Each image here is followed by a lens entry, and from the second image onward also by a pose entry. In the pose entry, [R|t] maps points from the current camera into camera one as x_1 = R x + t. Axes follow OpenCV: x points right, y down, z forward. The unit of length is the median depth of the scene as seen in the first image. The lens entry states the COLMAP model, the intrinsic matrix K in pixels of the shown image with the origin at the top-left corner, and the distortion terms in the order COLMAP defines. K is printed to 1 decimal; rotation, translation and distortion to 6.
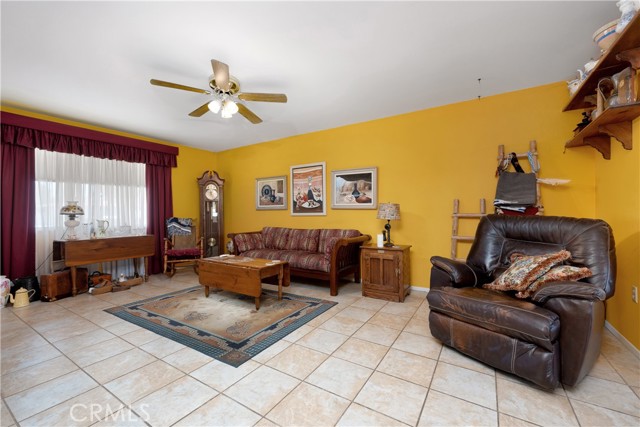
lens RADIAL K [[262.4, 0, 321.1], [0, 262.4, 213.2], [0, 0, 1]] dist [0.000898, -0.000233]
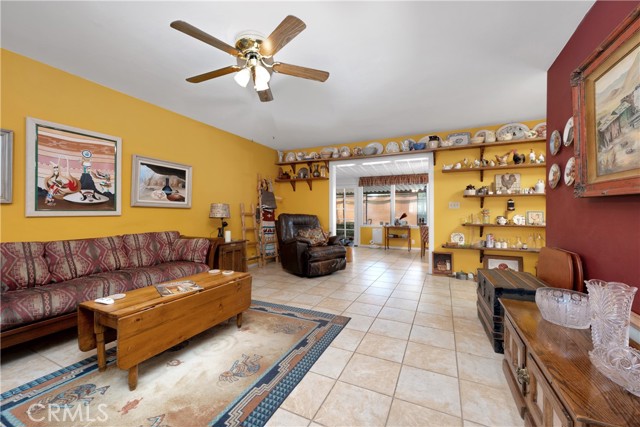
lens RADIAL K [[262.4, 0, 308.8], [0, 262.4, 211.9], [0, 0, 1]] dist [0.000898, -0.000233]
pose [[-0.091594, 0.004502, 0.995786, -0.766202], [-0.004877, 0.999976, -0.004970, 0.000970], [-0.995784, -0.005311, -0.091570, 0.596362]]
